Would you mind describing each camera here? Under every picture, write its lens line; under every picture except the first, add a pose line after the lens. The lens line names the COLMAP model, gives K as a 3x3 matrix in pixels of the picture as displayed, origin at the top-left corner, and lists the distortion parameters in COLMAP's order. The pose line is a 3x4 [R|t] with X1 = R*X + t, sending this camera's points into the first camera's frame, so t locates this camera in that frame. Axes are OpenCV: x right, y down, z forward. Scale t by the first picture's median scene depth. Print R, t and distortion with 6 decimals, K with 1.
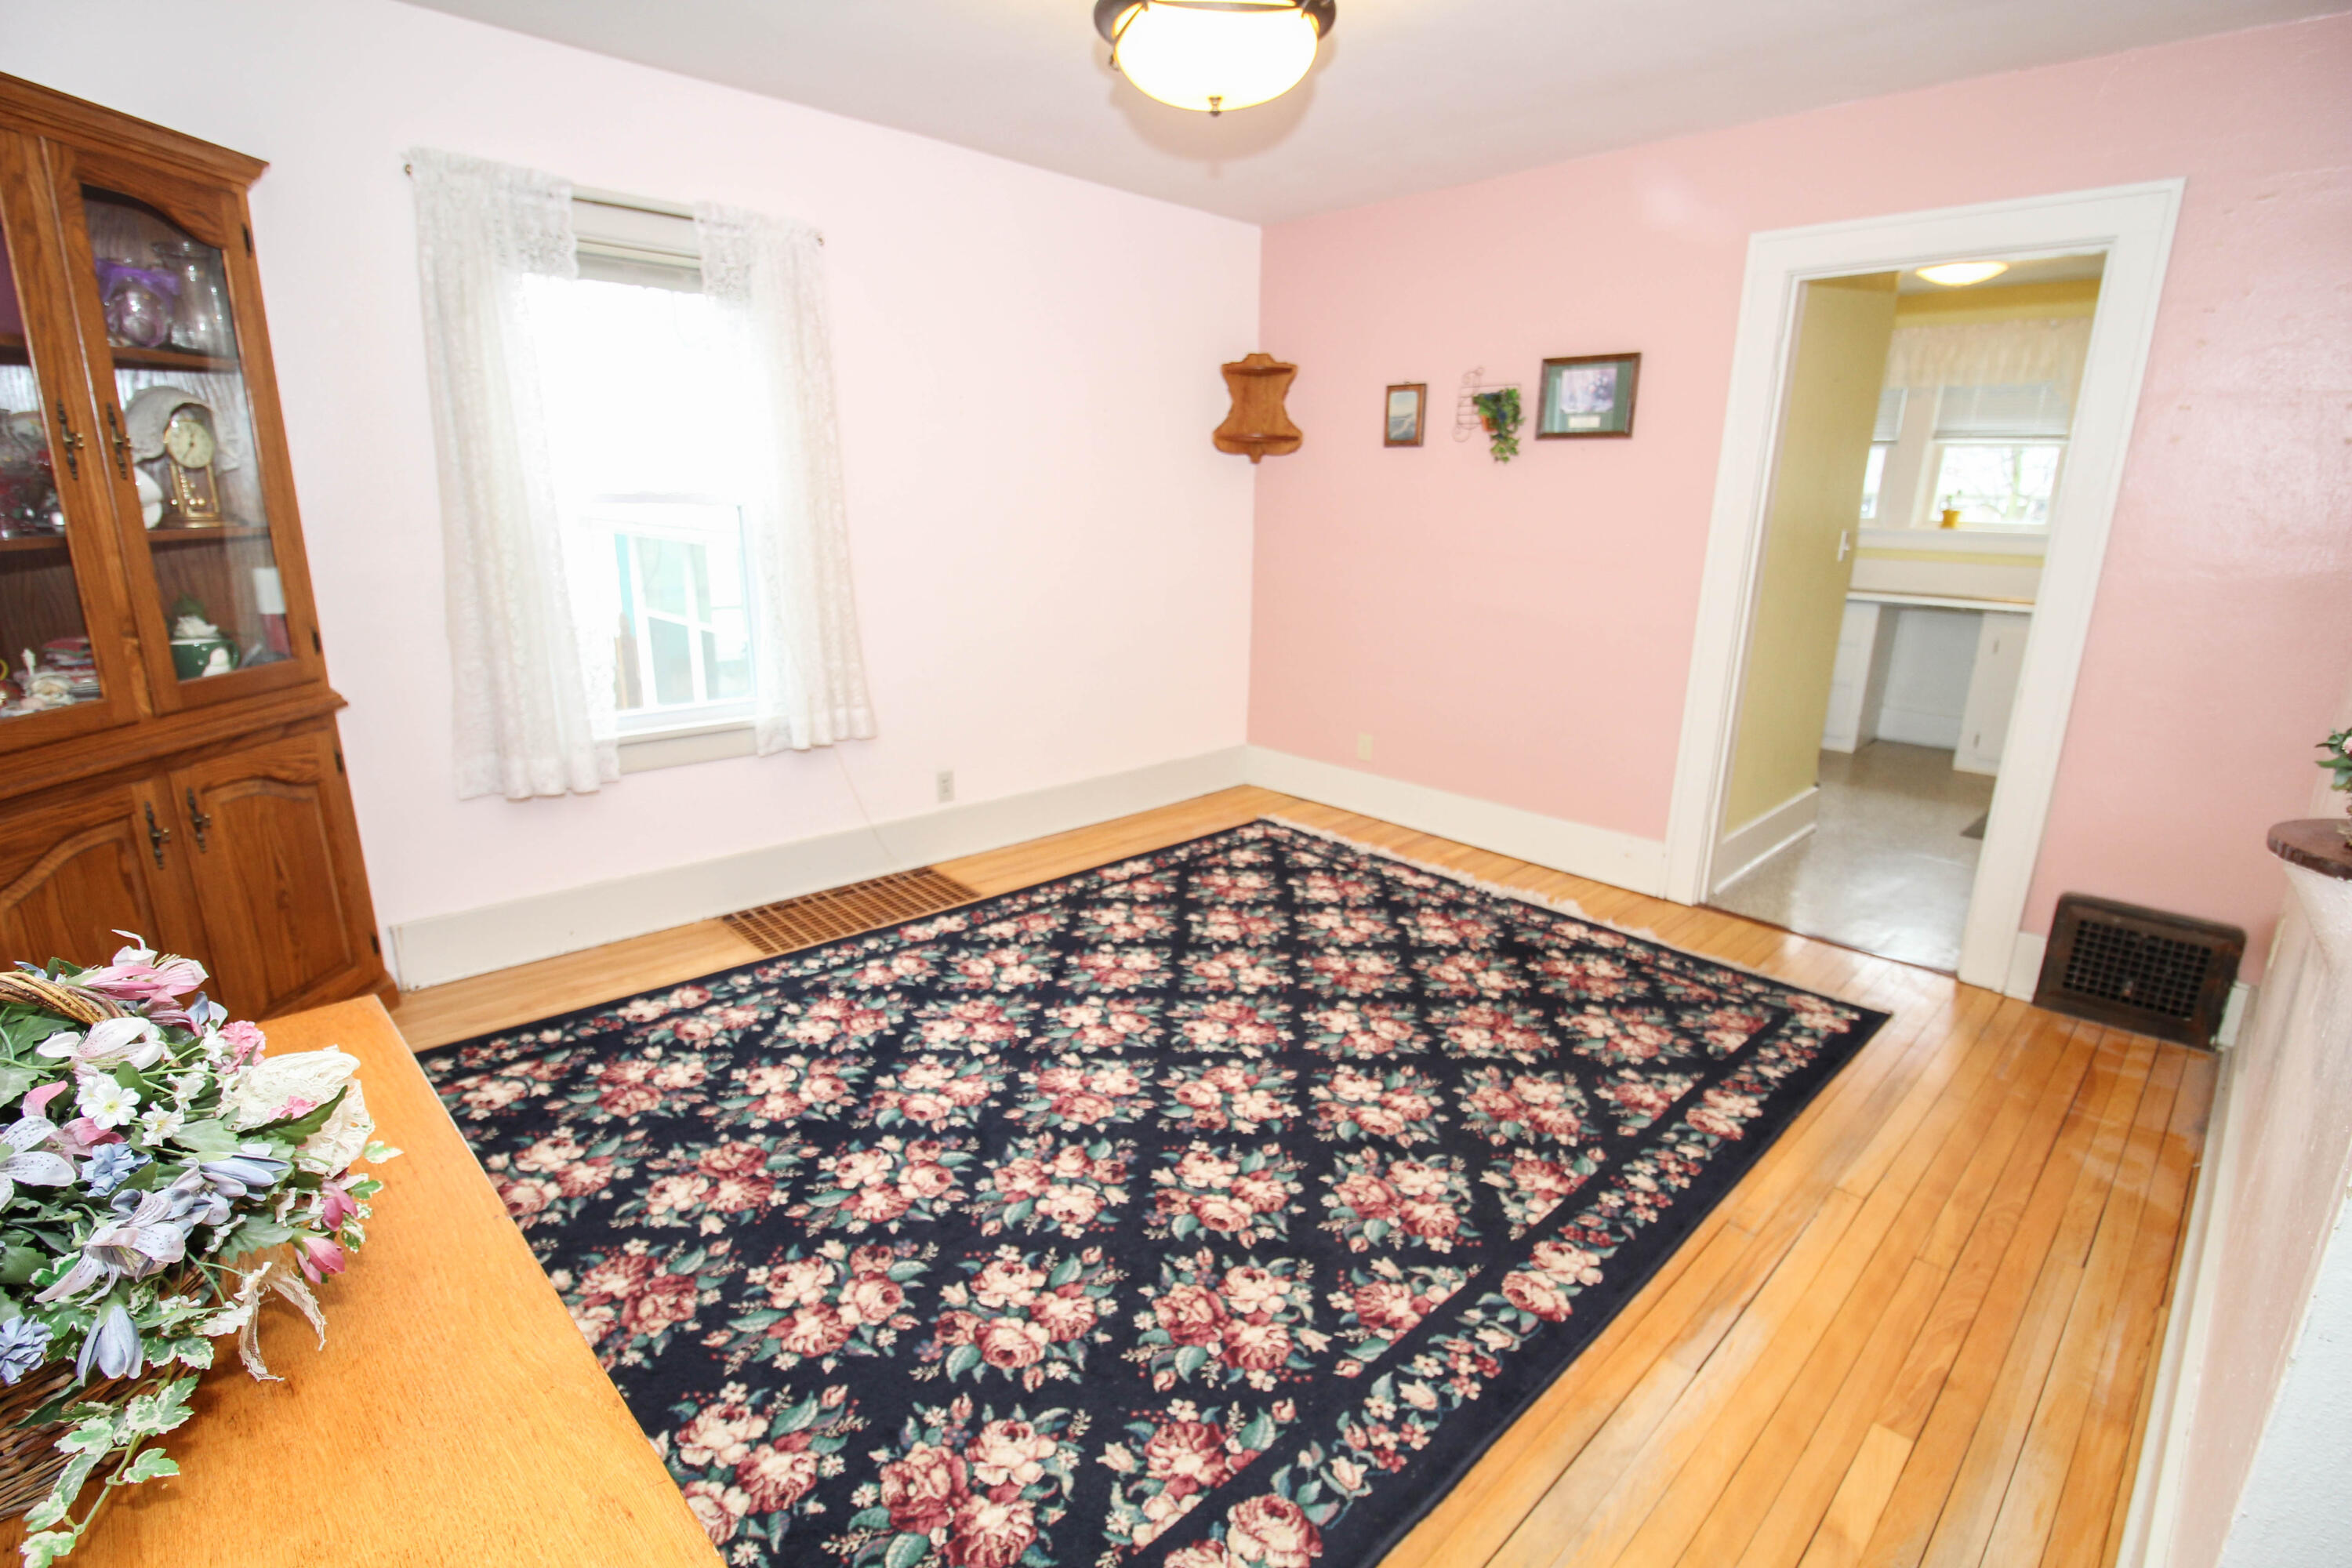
lens RADIAL K [[1081.0, 0, 1182.8], [0, 1081.0, 782.3], [0, 0, 1]] dist [0.003384, -0.019125]
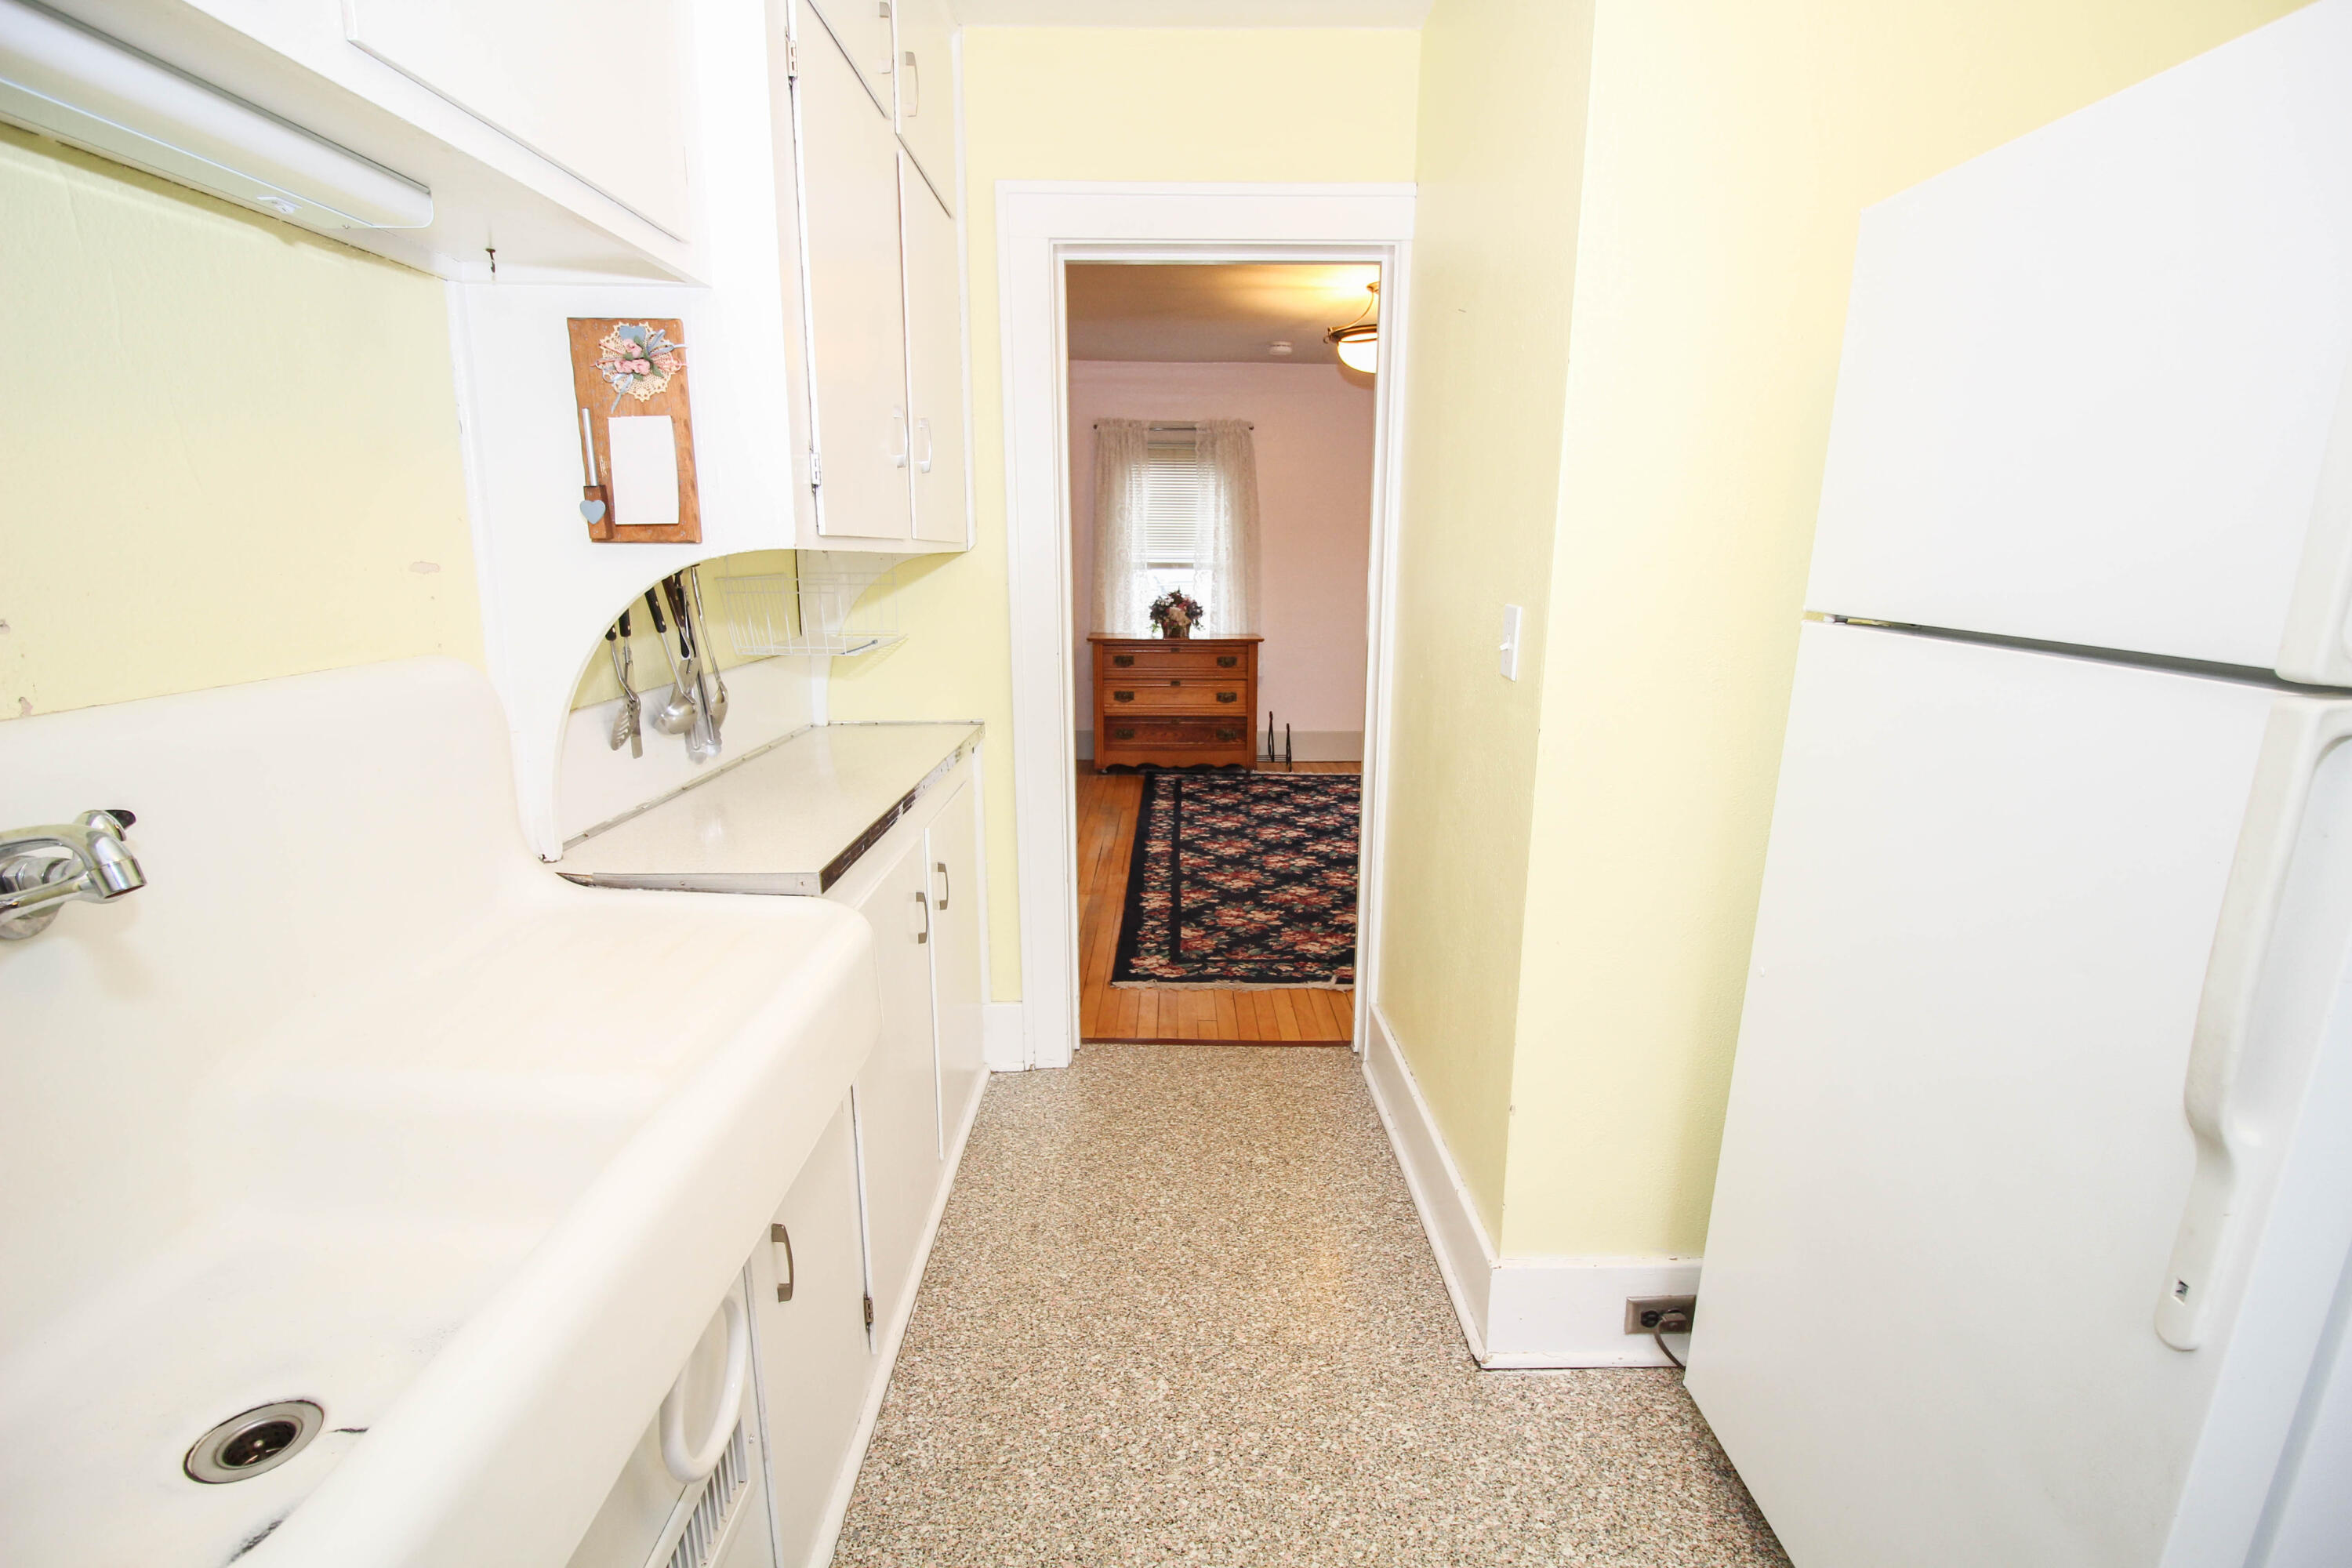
lens RADIAL K [[1081.0, 0, 1182.8], [0, 1081.0, 782.3], [0, 0, 1]] dist [0.003384, -0.019125]
pose [[-0.685333, 0.134046, -0.715787, 1.537530], [-0.200639, 0.910114, 0.362541, -0.452126], [0.700045, 0.392076, -0.596836, 1.819862]]
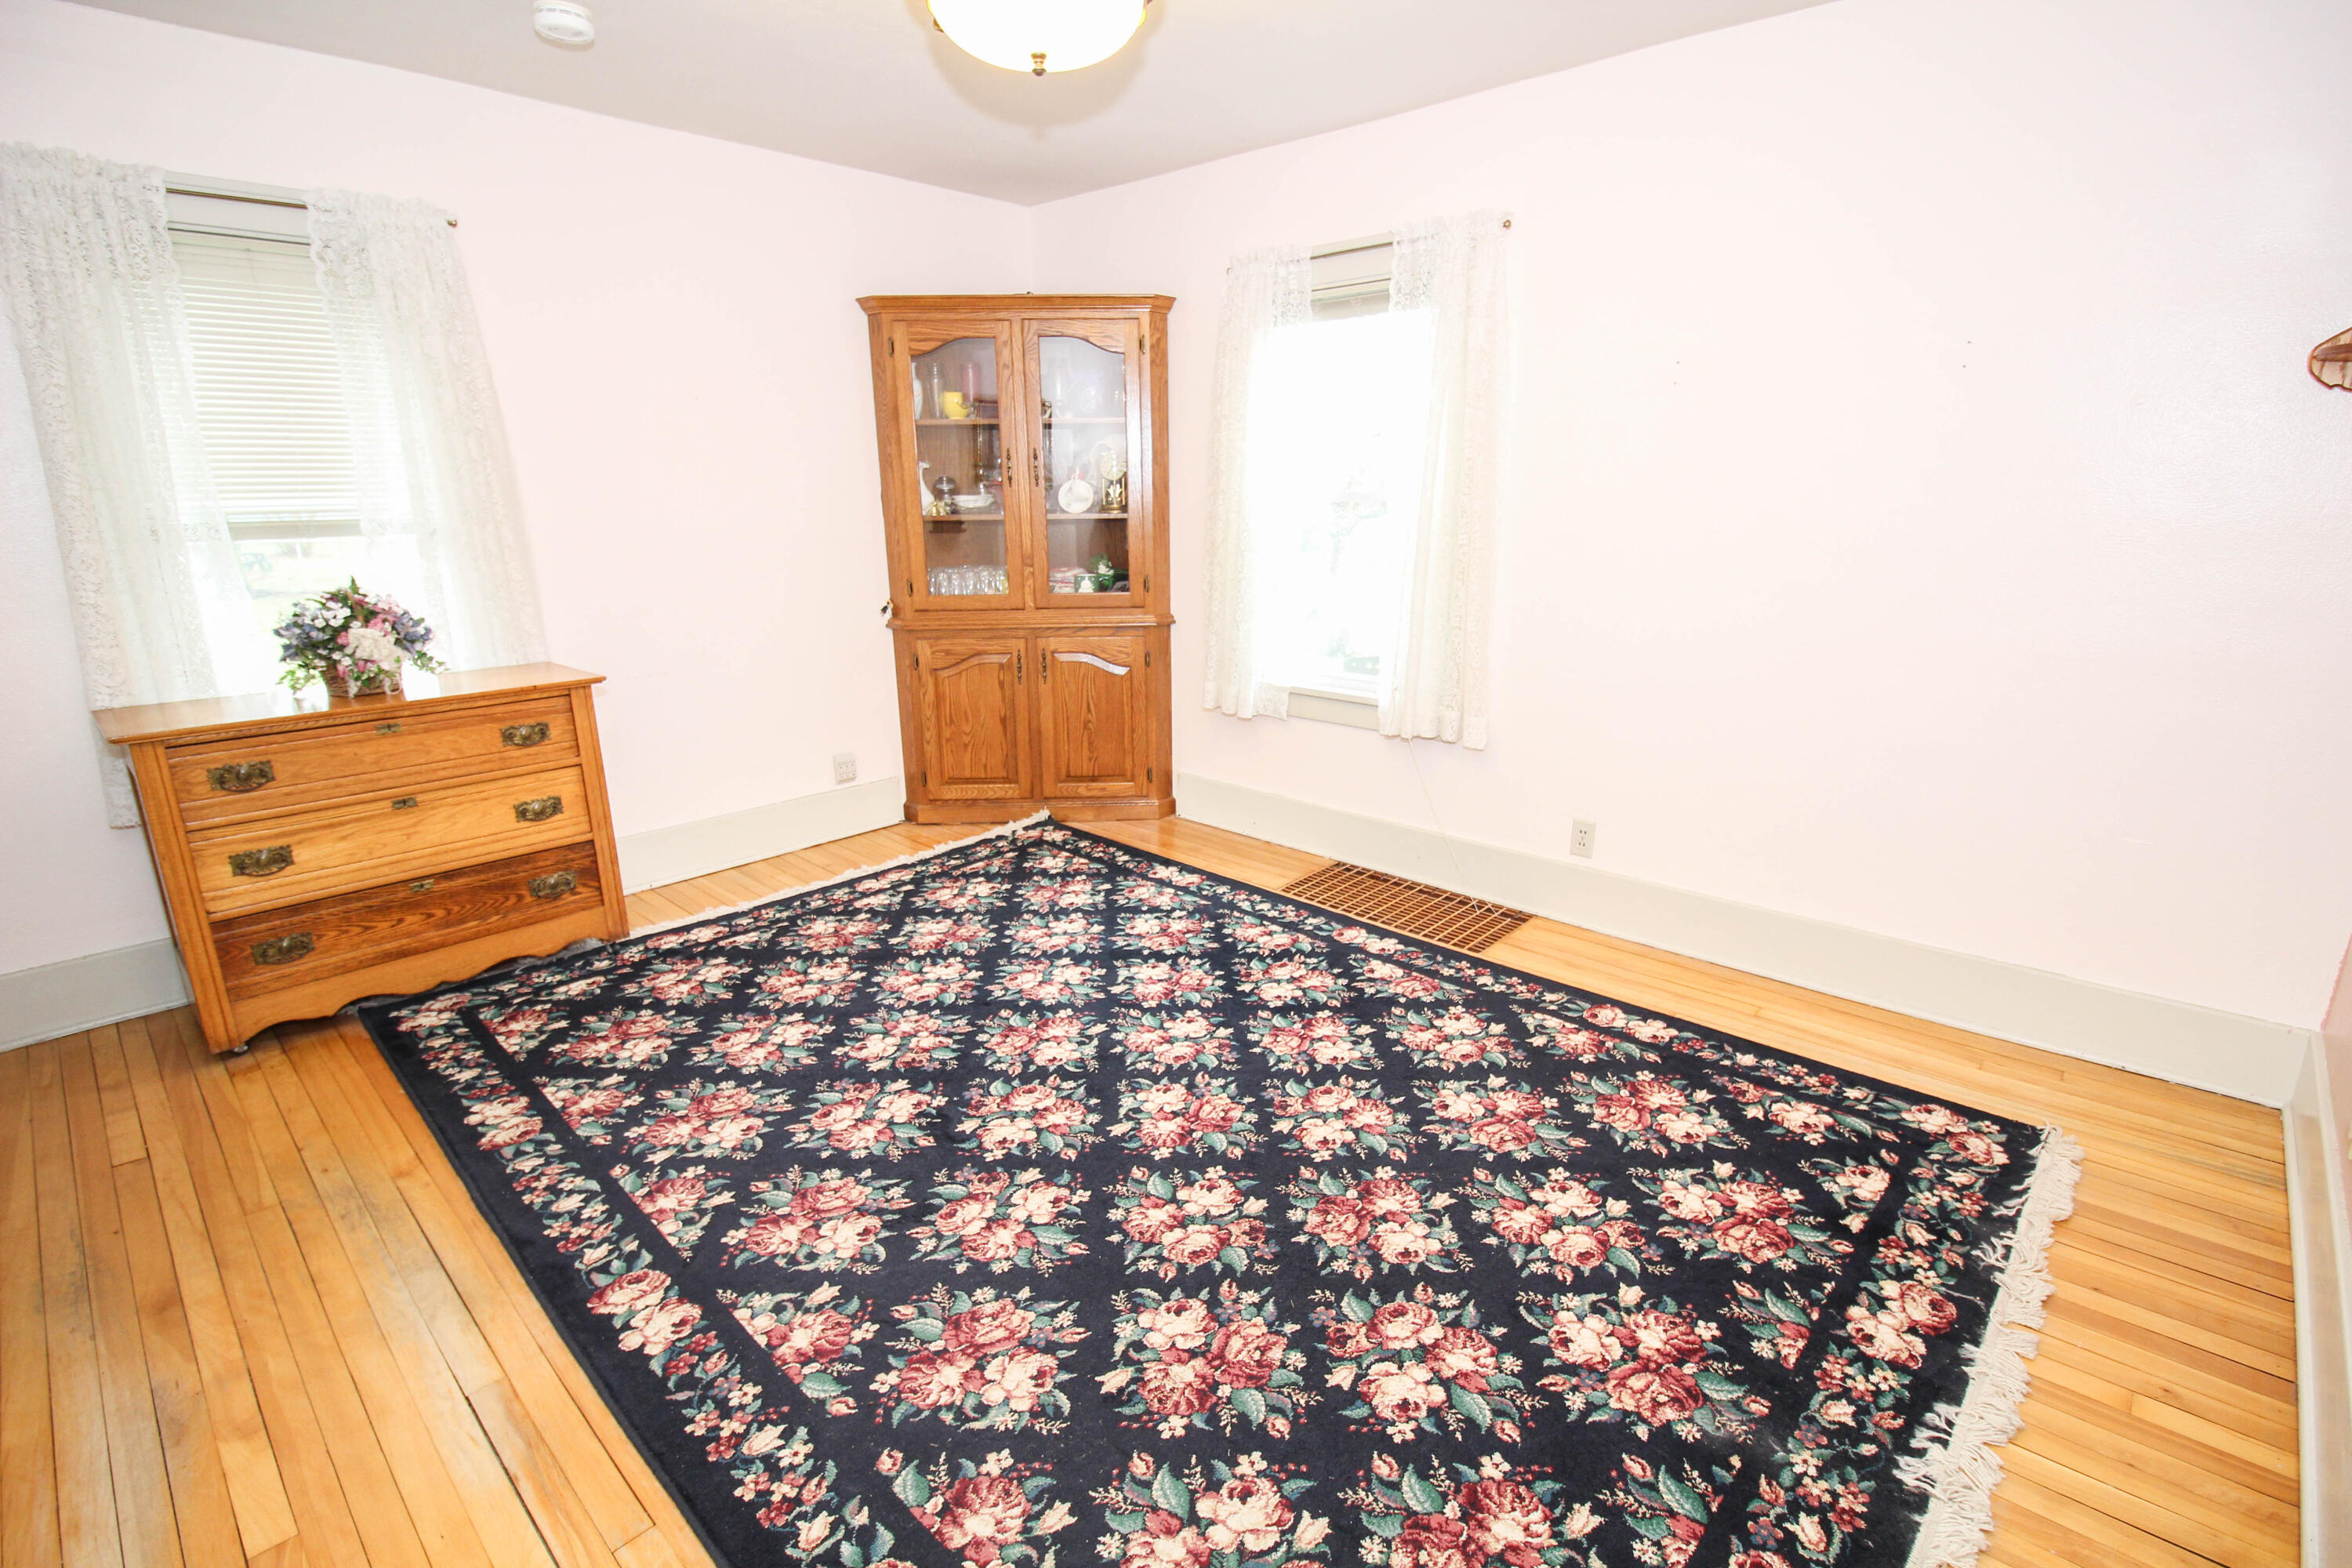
lens RADIAL K [[1081.0, 0, 1182.8], [0, 1081.0, 782.3], [0, 0, 1]] dist [0.003384, -0.019125]
pose [[0.054303, 0.244816, -0.968048, 0.842202], [-0.252507, 0.941335, 0.223896, -0.219459], [0.966070, 0.232280, 0.112935, 0.895230]]
